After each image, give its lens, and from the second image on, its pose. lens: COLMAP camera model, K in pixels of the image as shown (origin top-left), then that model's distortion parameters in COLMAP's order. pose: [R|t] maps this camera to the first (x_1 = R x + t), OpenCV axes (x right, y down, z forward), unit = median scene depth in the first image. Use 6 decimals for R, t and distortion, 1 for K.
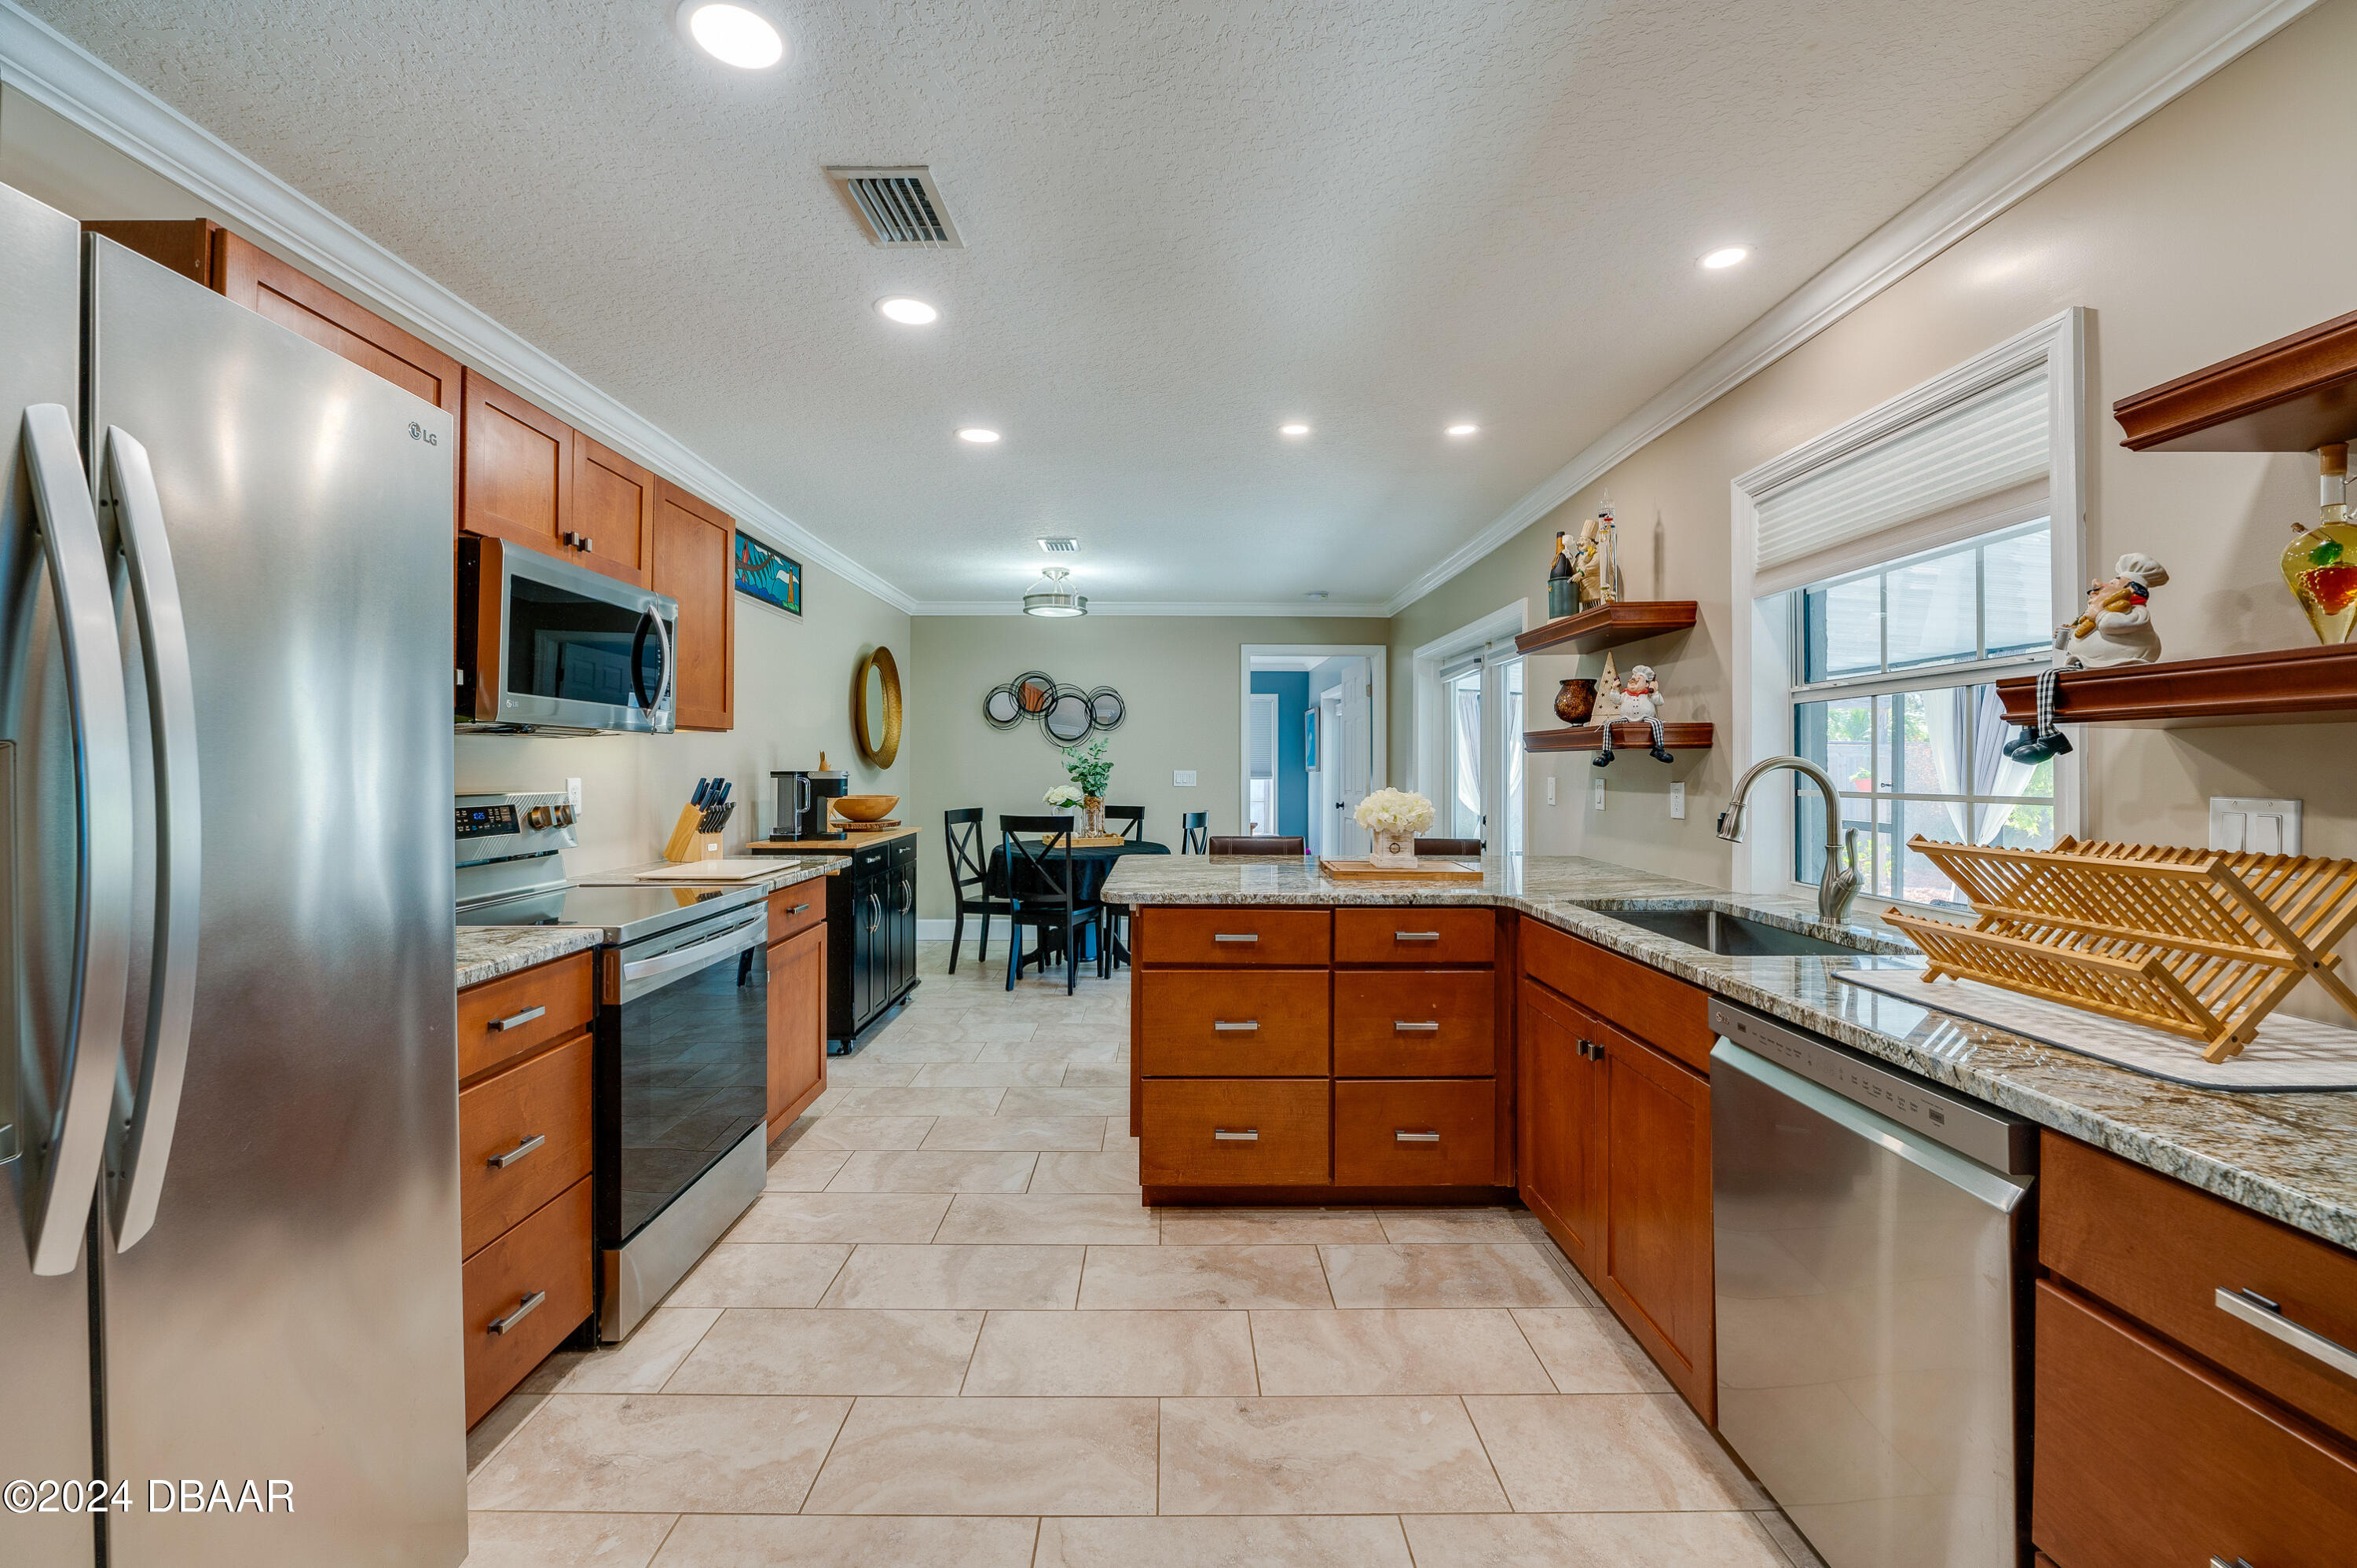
lens RADIAL K [[951.9, 0, 1172.7], [0, 951.9, 767.1], [0, 0, 1]] dist [-0.015994, 0.000070]
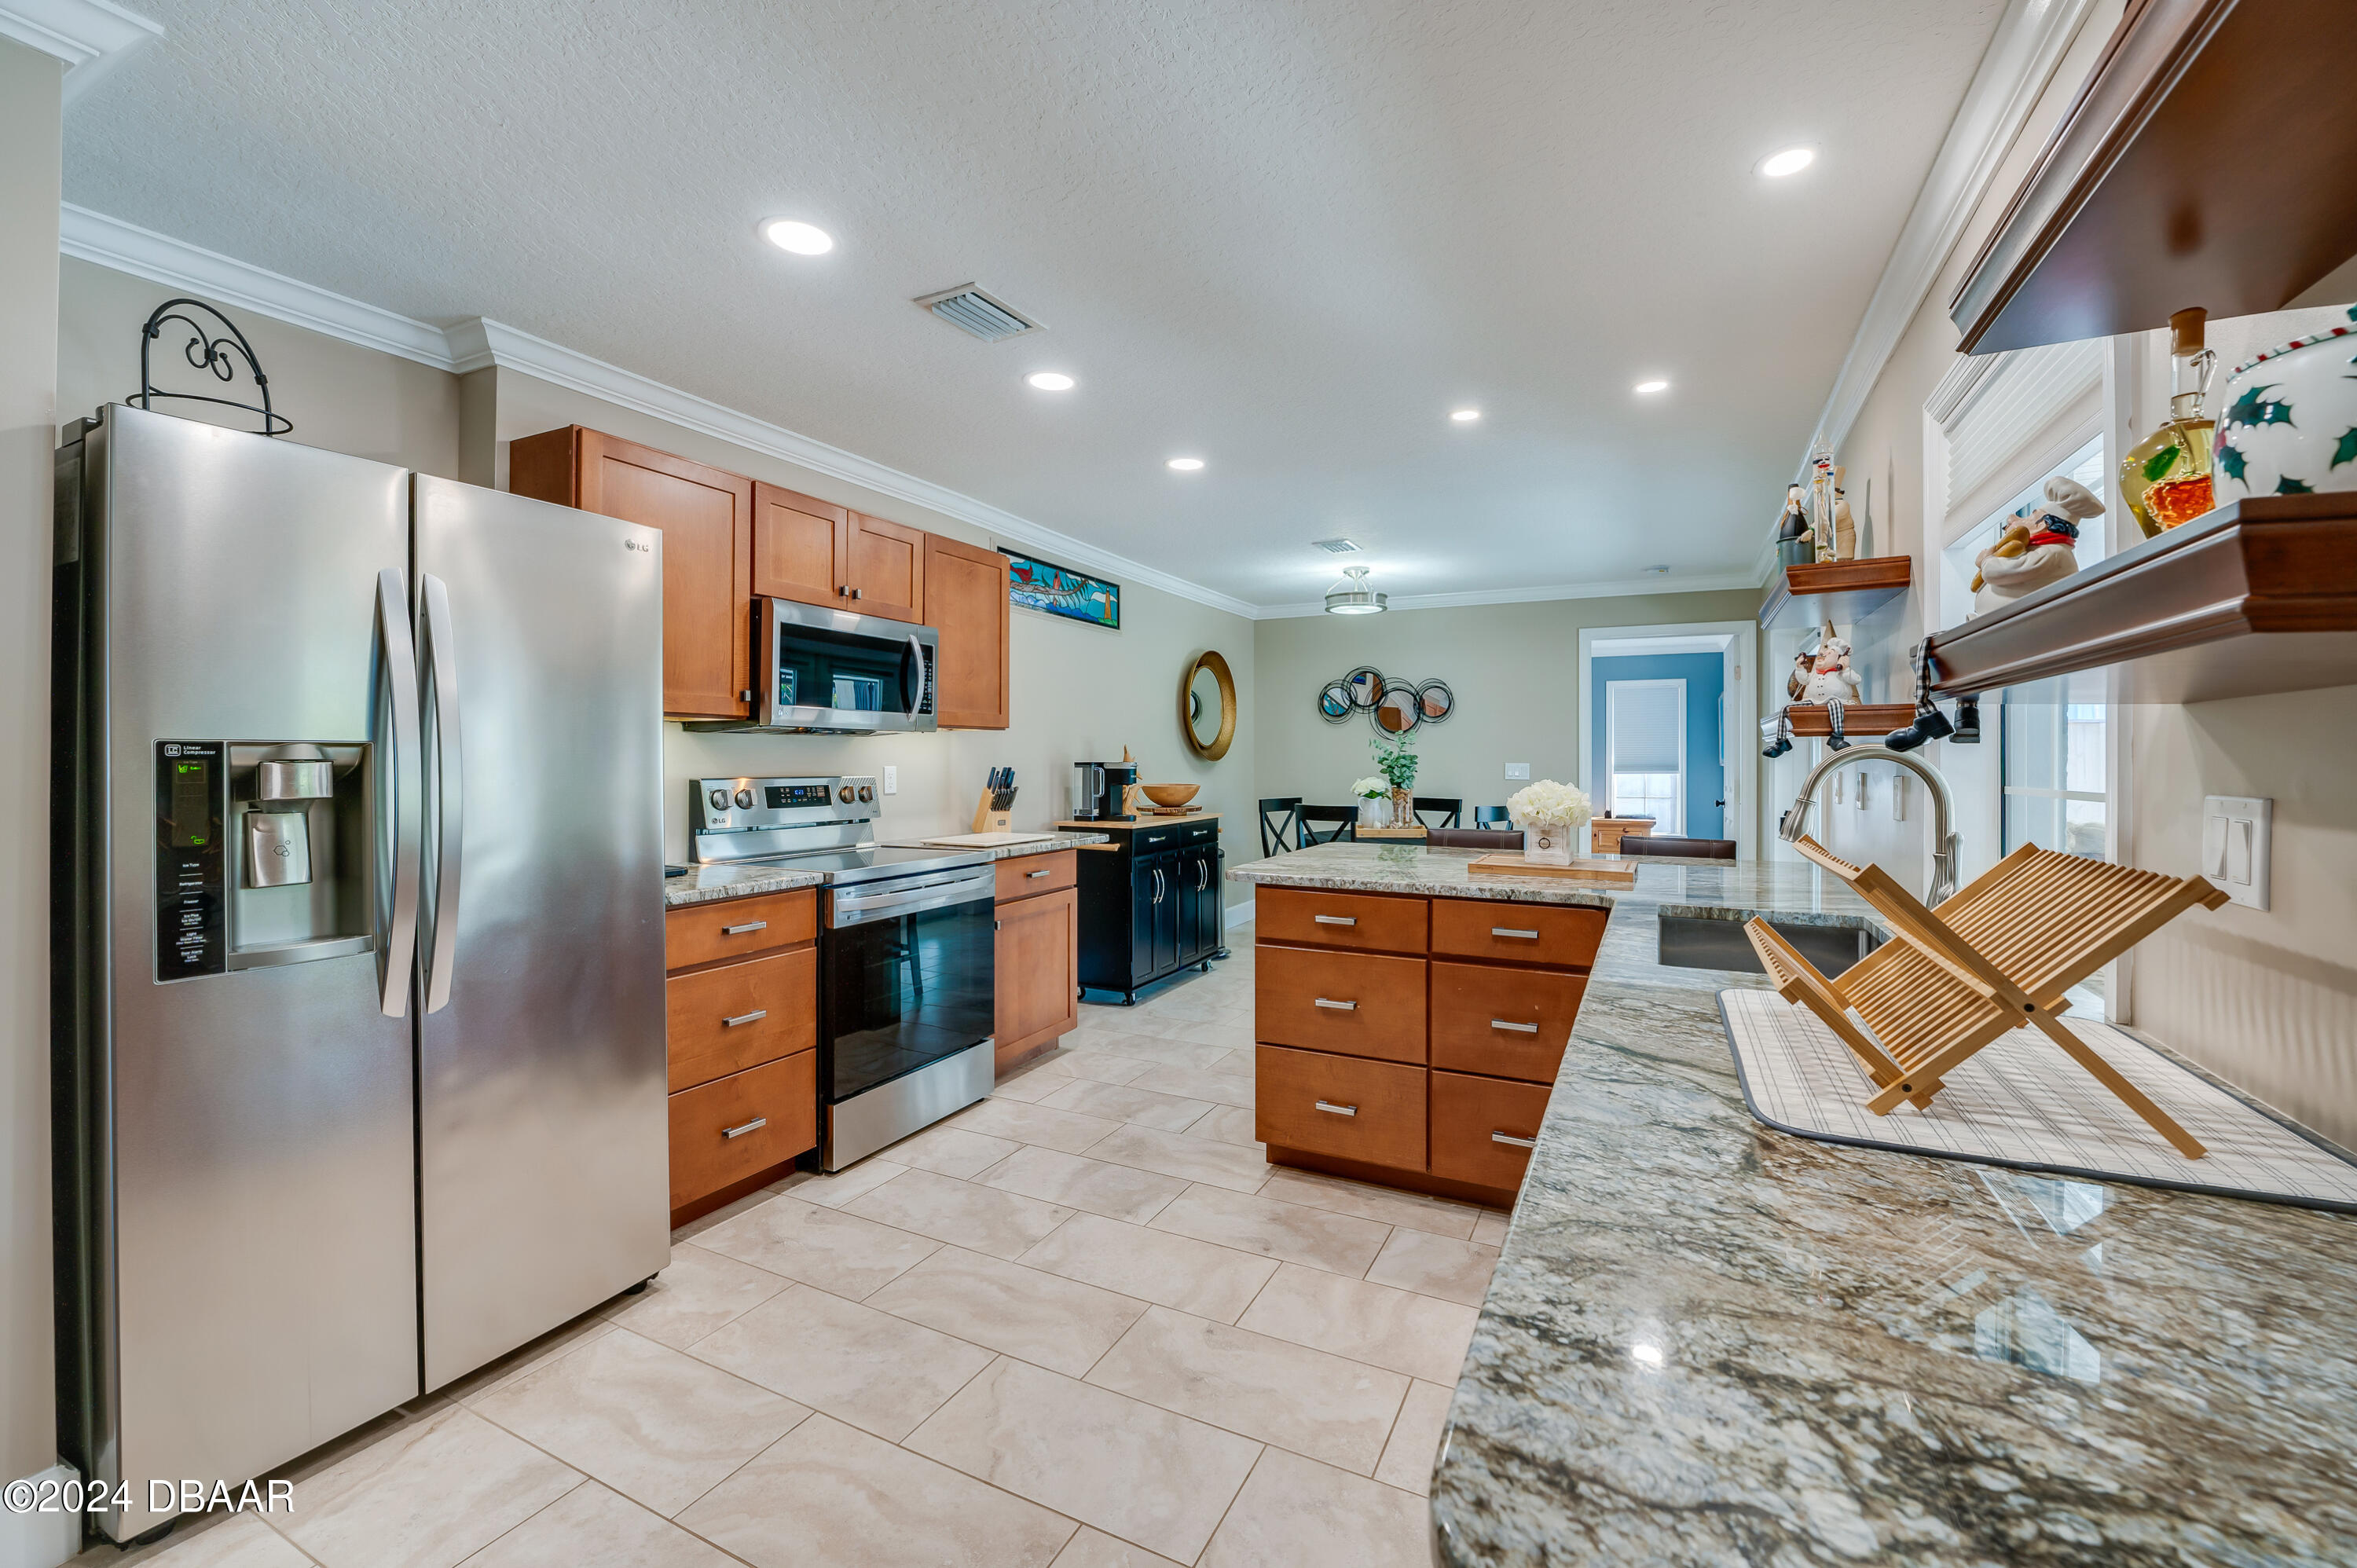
lens RADIAL K [[951.9, 0, 1207.8], [0, 951.9, 766.9], [0, 0, 1]] dist [-0.015994, 0.000070]
pose [[0.896648, 0.004315, -0.442722, 0.384264], [-0.001428, 0.999976, 0.006852, 0.003006], [0.442741, -0.005512, 0.896633, -0.001524]]
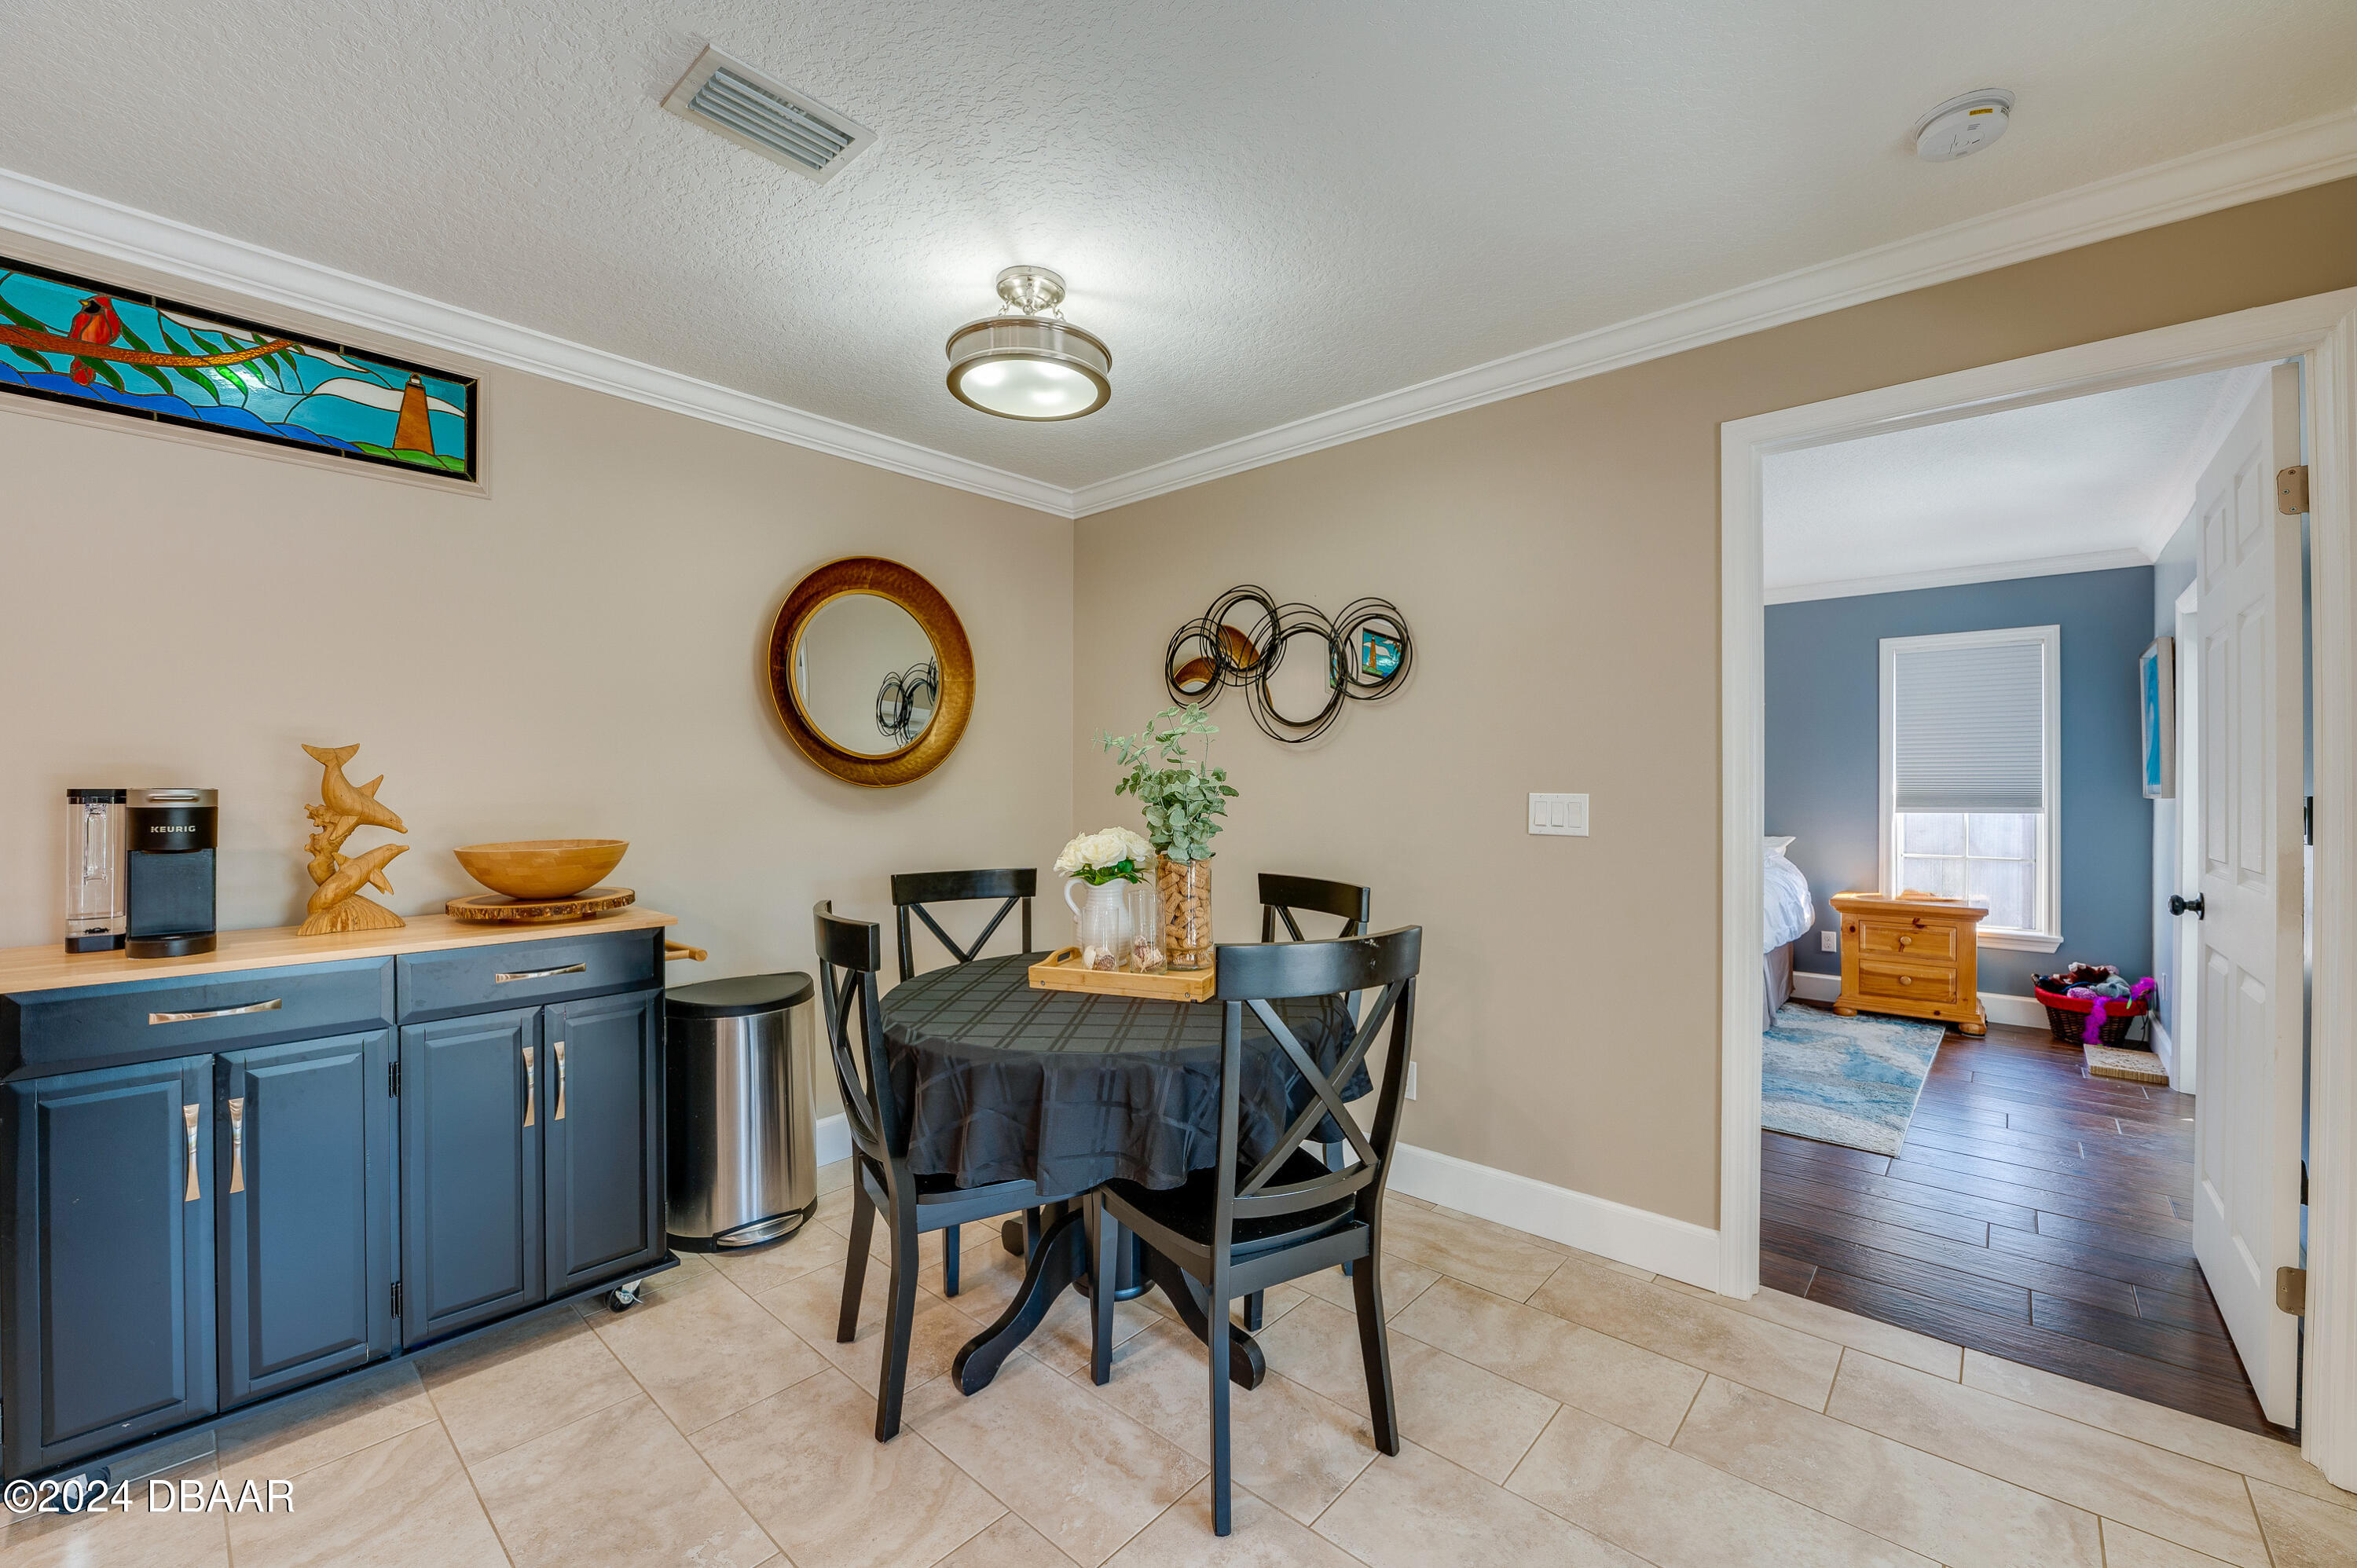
lens RADIAL K [[951.9, 0, 1185.6], [0, 951.9, 779.9], [0, 0, 1]] dist [-0.015994, 0.000070]
pose [[0.742901, -0.001178, -0.669400, 0.379973], [-0.003065, 0.999982, -0.005162, 0.001288], [0.669394, 0.005886, 0.742884, 1.502261]]
